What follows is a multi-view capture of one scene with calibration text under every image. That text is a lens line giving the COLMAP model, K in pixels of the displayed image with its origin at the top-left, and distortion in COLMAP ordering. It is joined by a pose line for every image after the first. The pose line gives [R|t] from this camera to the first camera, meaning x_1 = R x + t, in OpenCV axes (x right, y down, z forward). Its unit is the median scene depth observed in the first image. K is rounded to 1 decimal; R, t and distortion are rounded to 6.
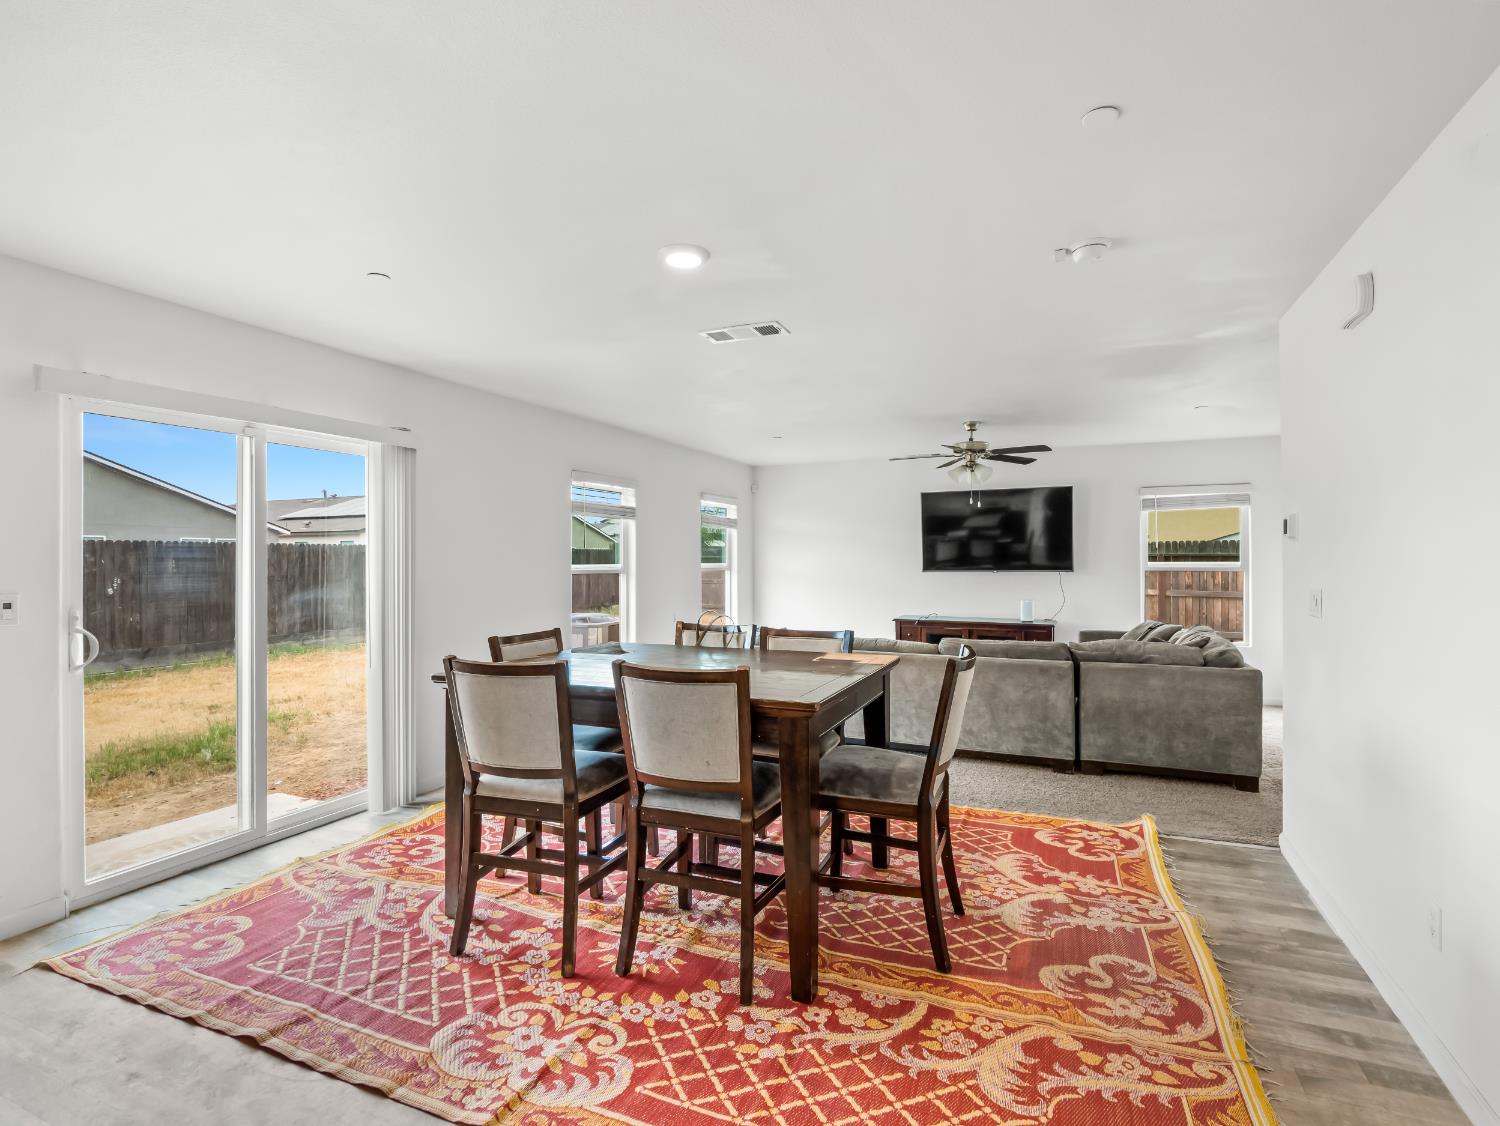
lens RADIAL K [[743.9, 0, 744.4], [0, 743.9, 562.9], [0, 0, 1]] dist [-0.008048, -0.001418]
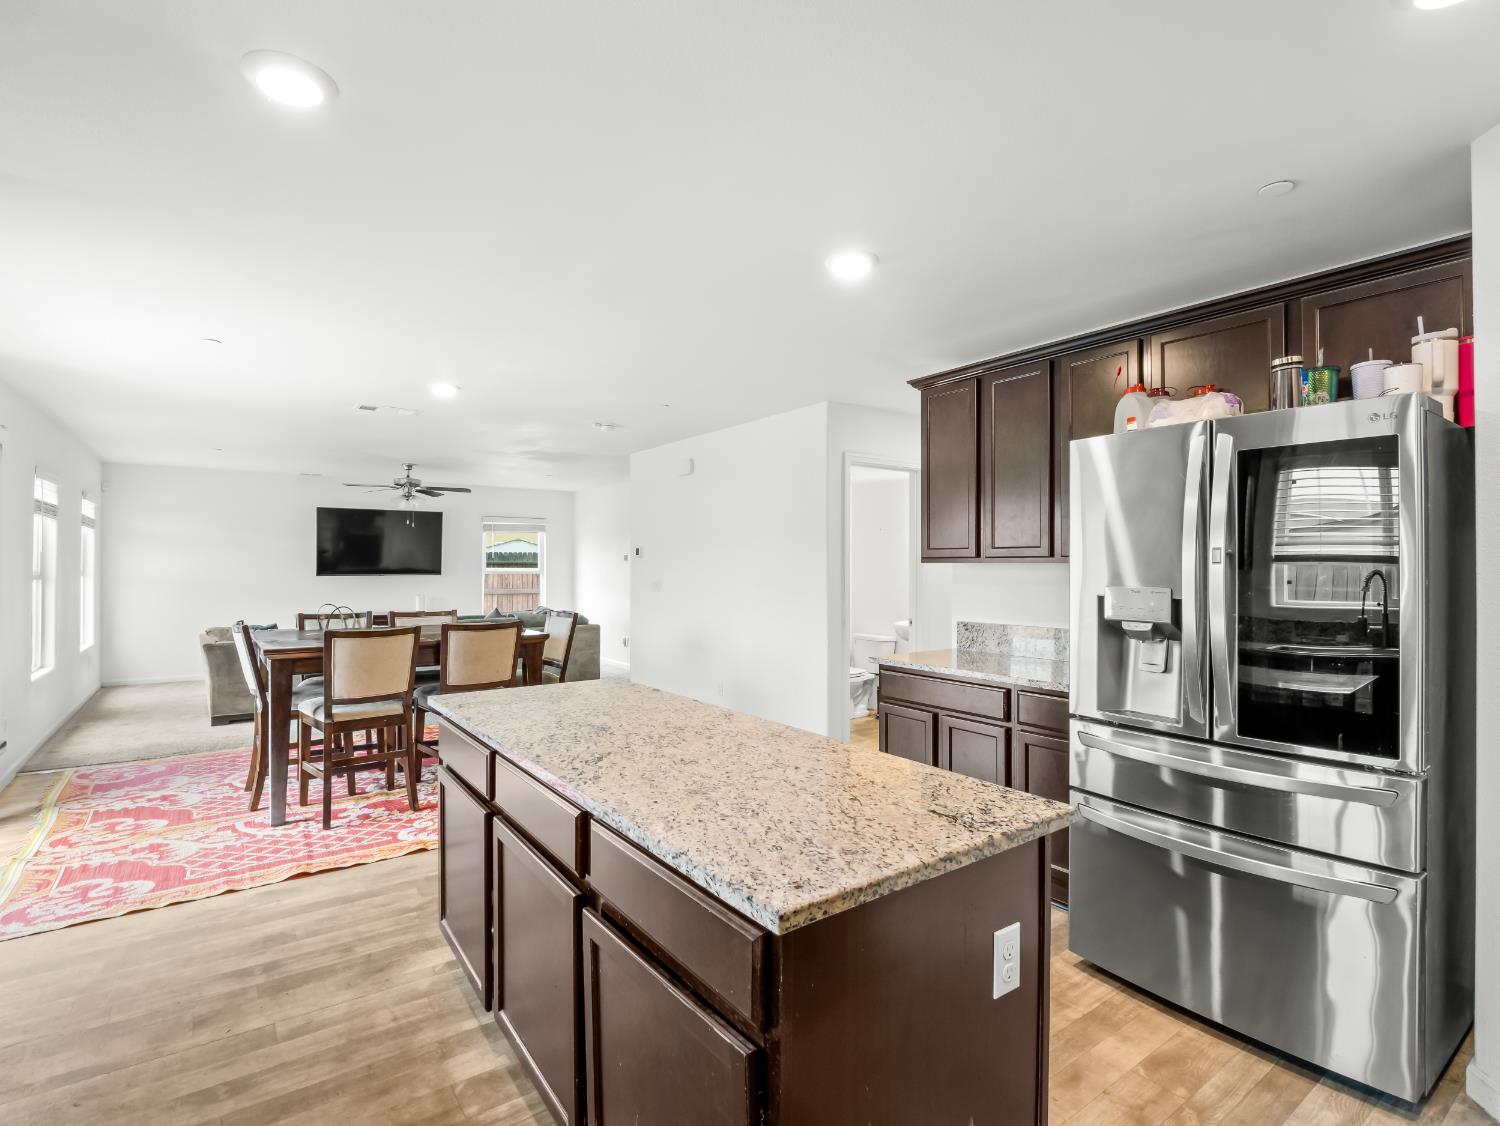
lens RADIAL K [[736.6, 0, 756.6], [0, 736.6, 560.1], [0, 0, 1]] dist [-0.017388, 0.000090]
pose [[0.497801, 0.010730, 0.867225, -1.150115], [-0.000973, 0.999930, -0.011813, 0.001388], [-0.867291, 0.005036, 0.497776, -0.451253]]
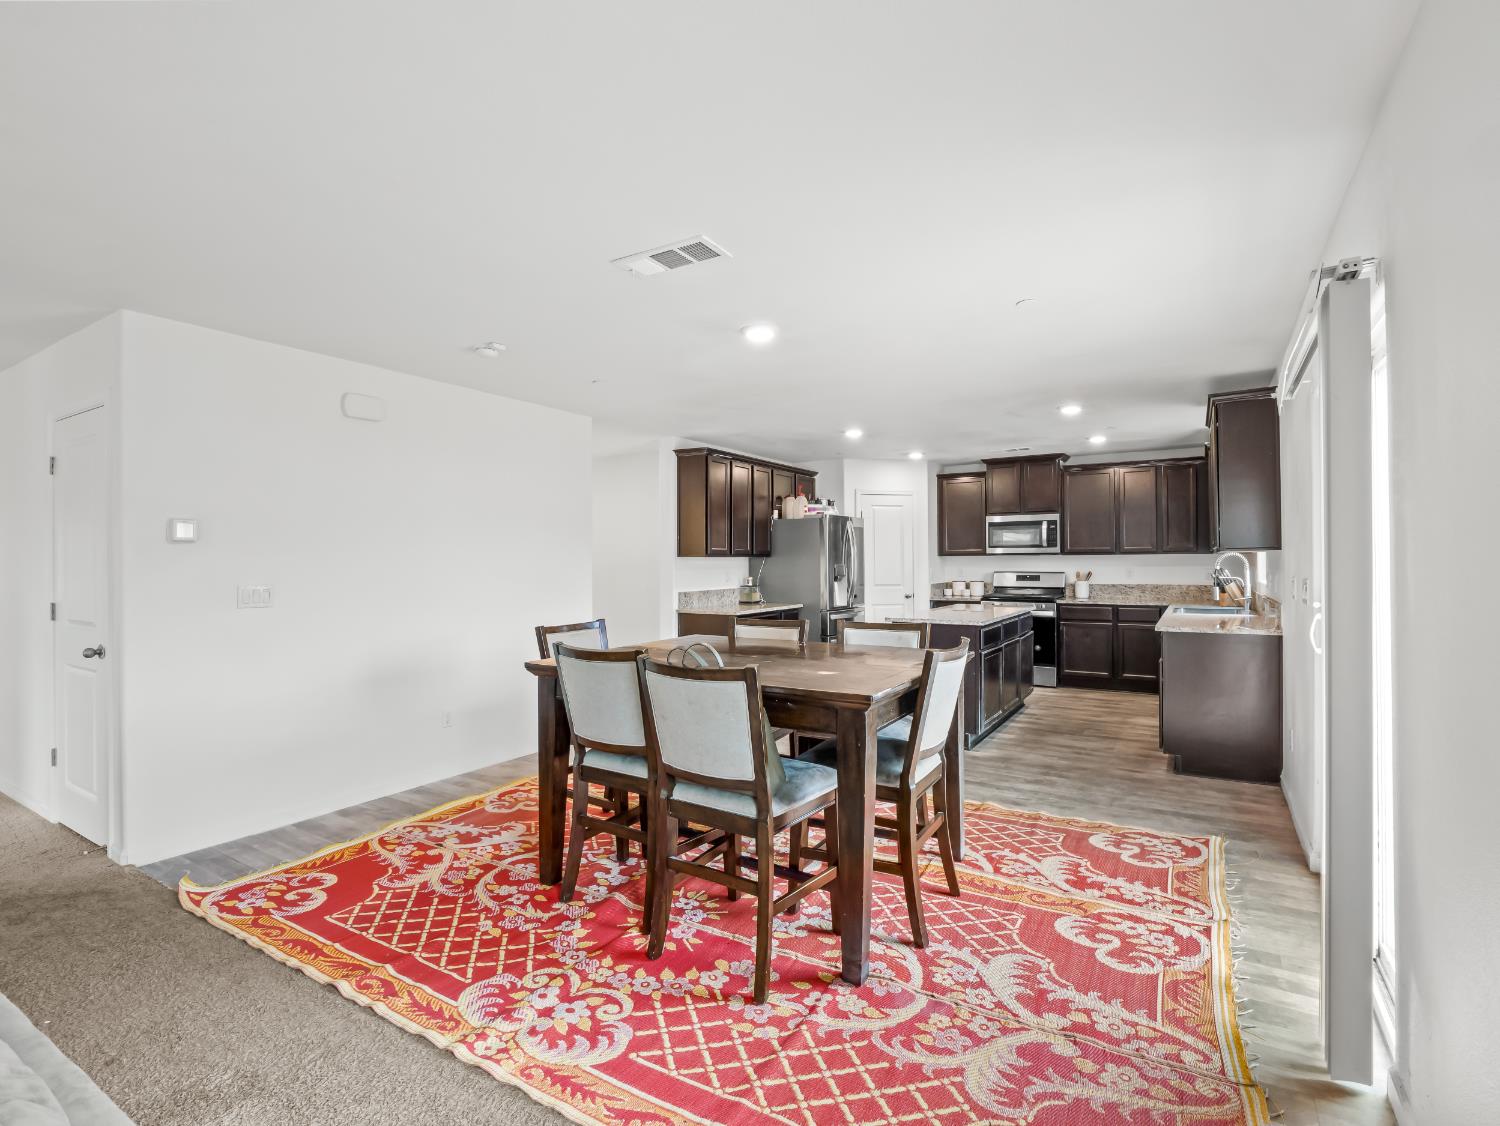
lens RADIAL K [[722.2, 0, 744.3], [0, 722.2, 561.0], [0, 0, 1]] dist [-0.000303, -0.015258]
pose [[-0.989286, 0.007340, 0.145804, -0.232913], [0.007747, 0.999968, 0.002224, -0.000237], [-0.145783, 0.003329, -0.989311, 2.230670]]
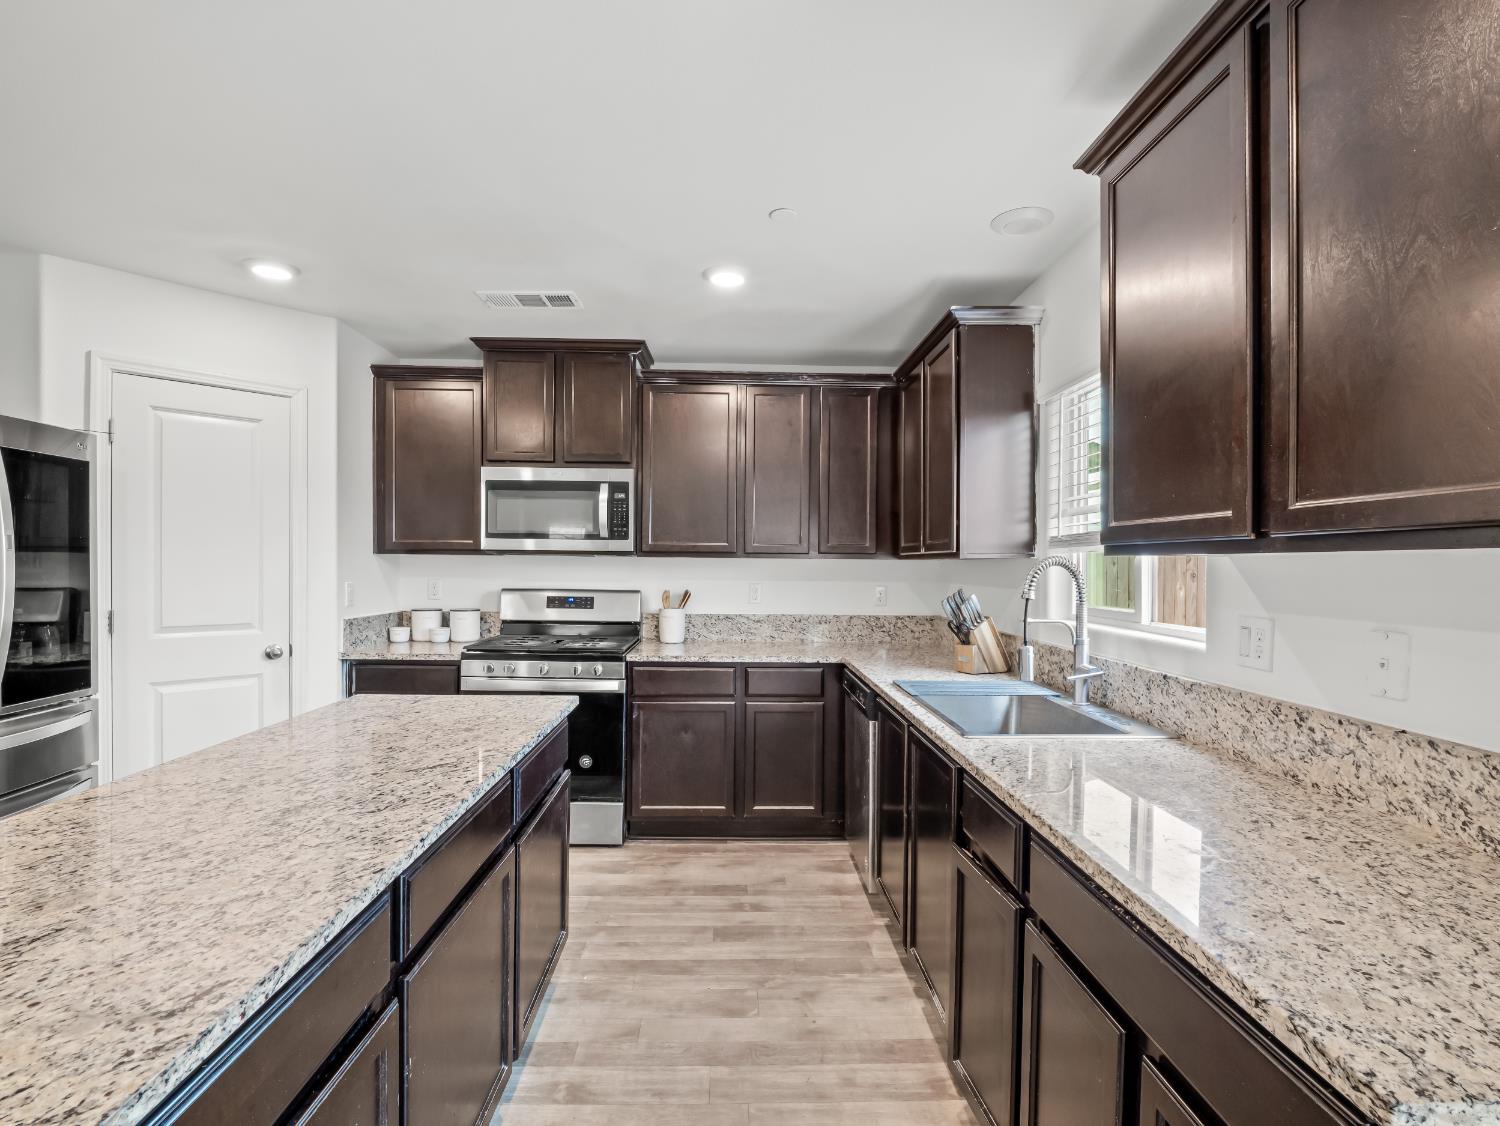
lens RADIAL K [[725.0, 0, 748.4], [0, 725.0, 566.4], [0, 0, 1]] dist [-0.014779, -0.000052]
pose [[-0.903951, -0.006252, -0.427591, -0.655841], [-0.009949, 0.999930, 0.006413, 0.000462], [0.427521, 0.010052, -0.903950, 0.583285]]
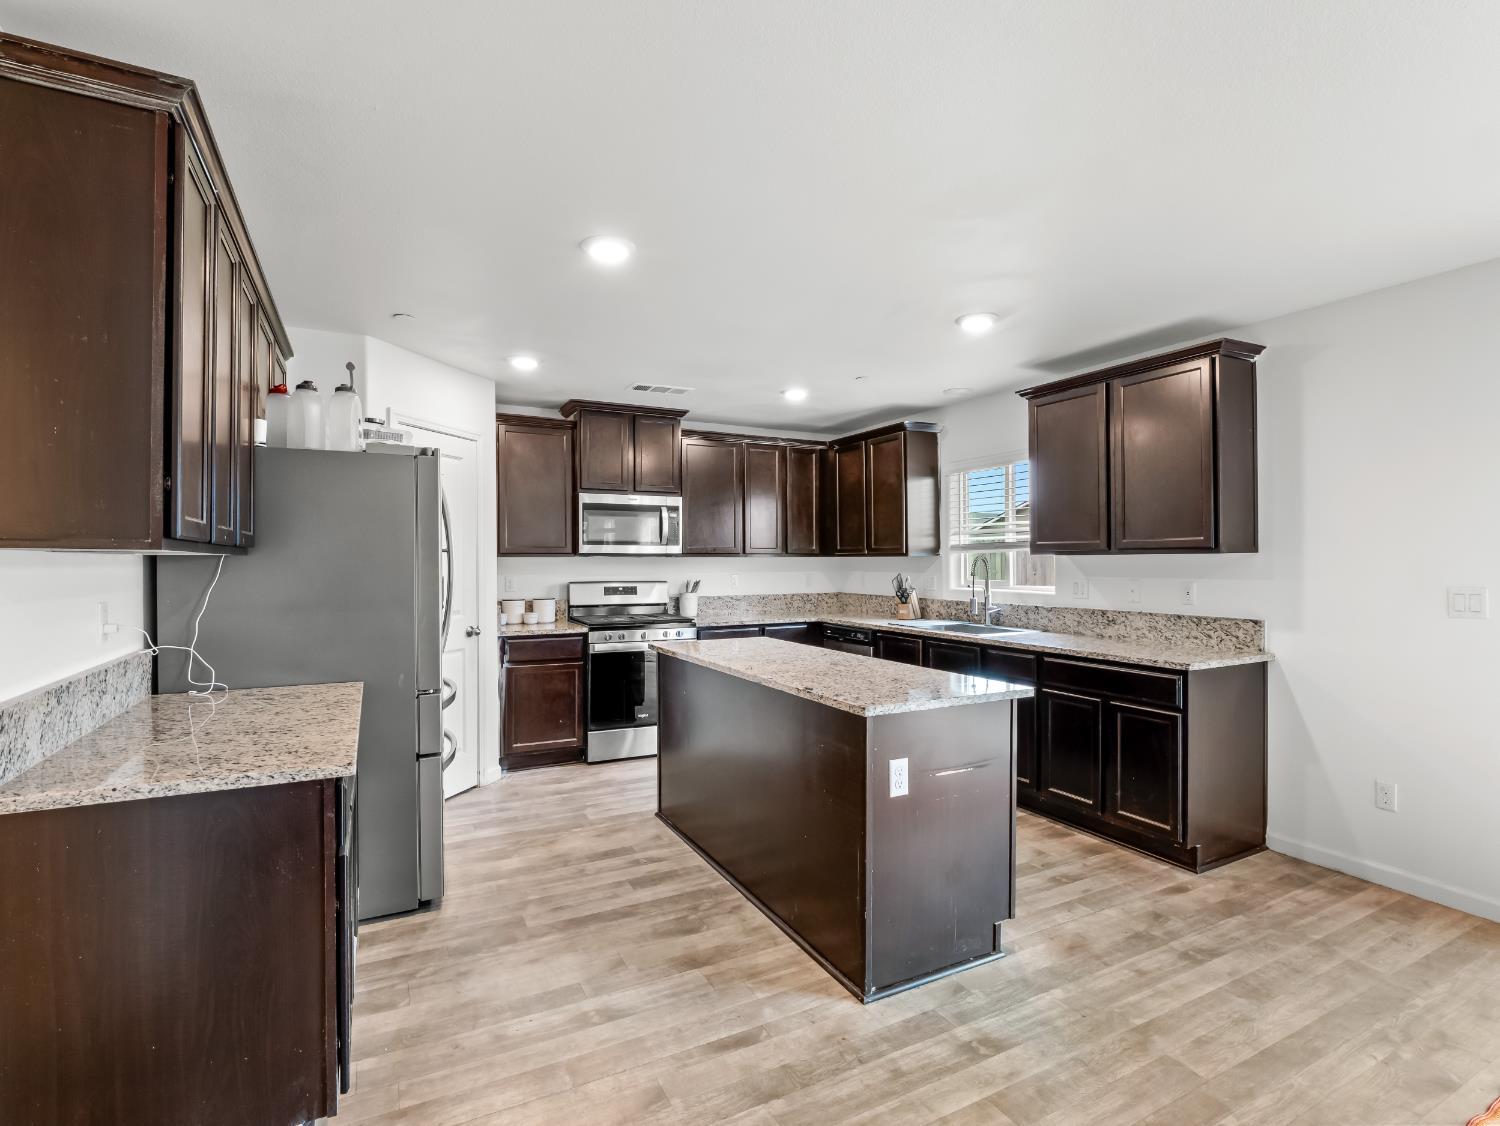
lens RADIAL K [[722.2, 0, 744.3], [0, 722.2, 561.0], [0, 0, 1]] dist [-0.000303, -0.015258]
pose [[-0.631335, 0.002968, -0.775505, 0.361937], [0.001143, 0.999995, 0.002896, -0.001950], [0.775509, 0.000942, -0.631335, 0.643242]]
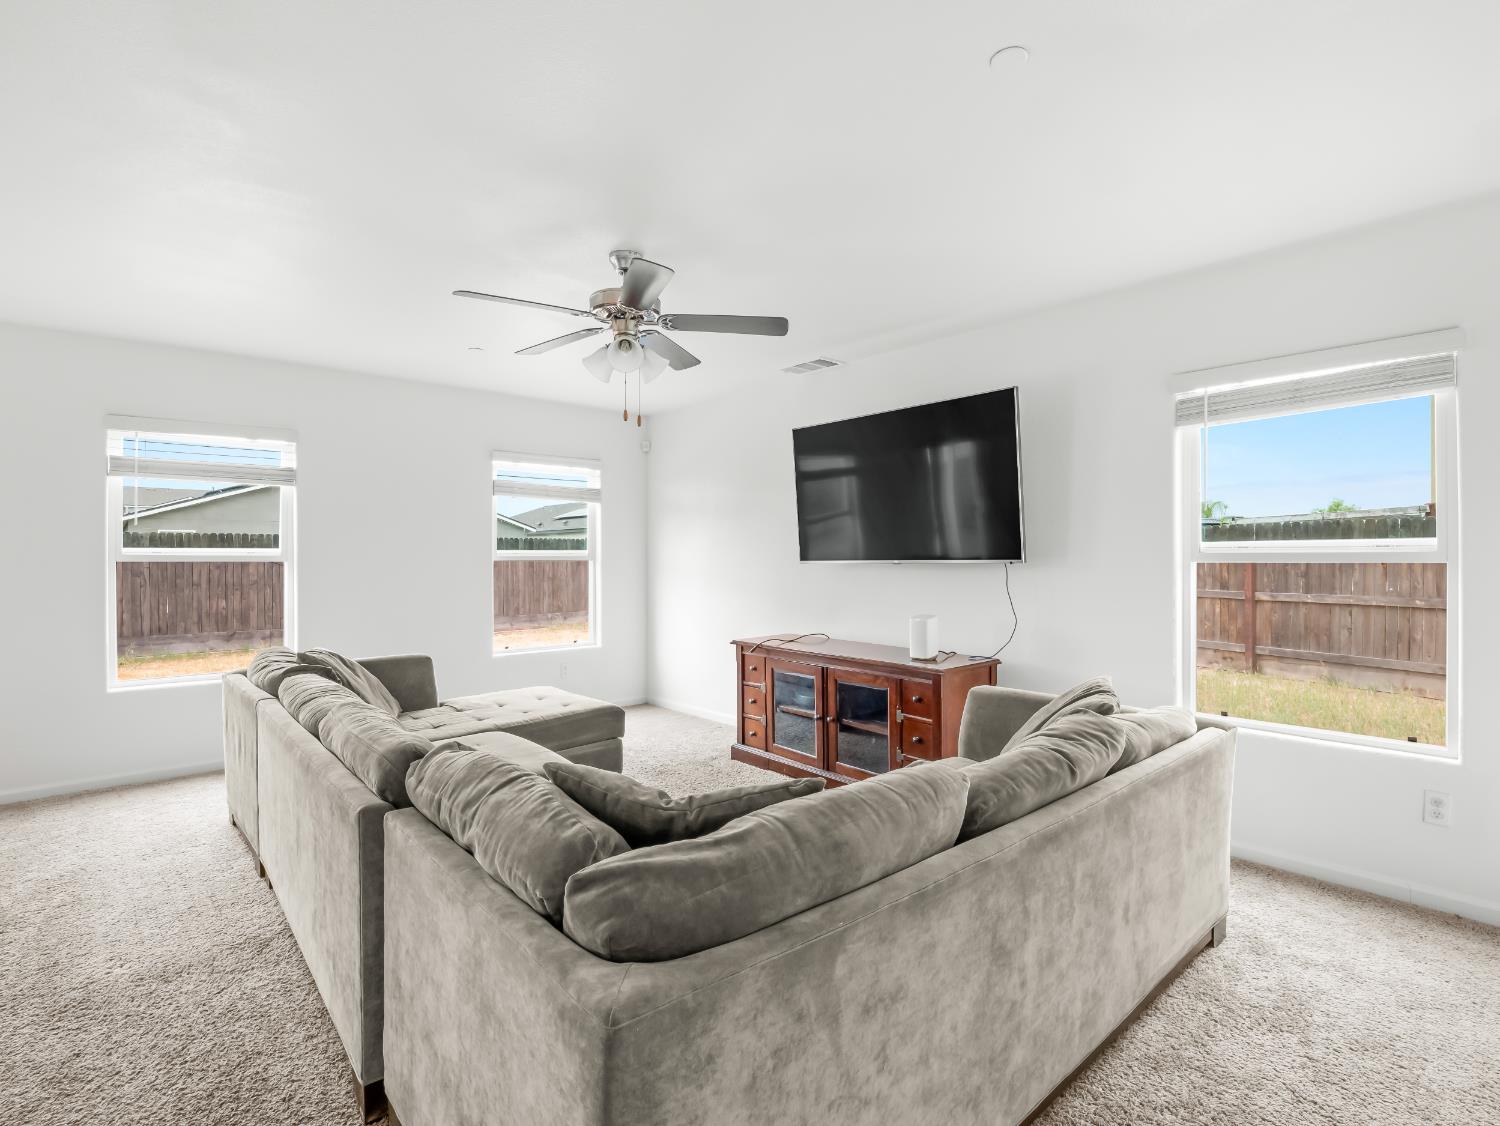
lens RADIAL K [[736.6, 0, 756.6], [0, 736.6, 560.1], [0, 0, 1]] dist [-0.017388, 0.000090]
pose [[0.909016, 0.002020, -0.416756, 1.277296], [-0.001044, 0.999996, 0.002570, 0.023014], [0.416759, -0.001901, 0.909015, 1.296566]]
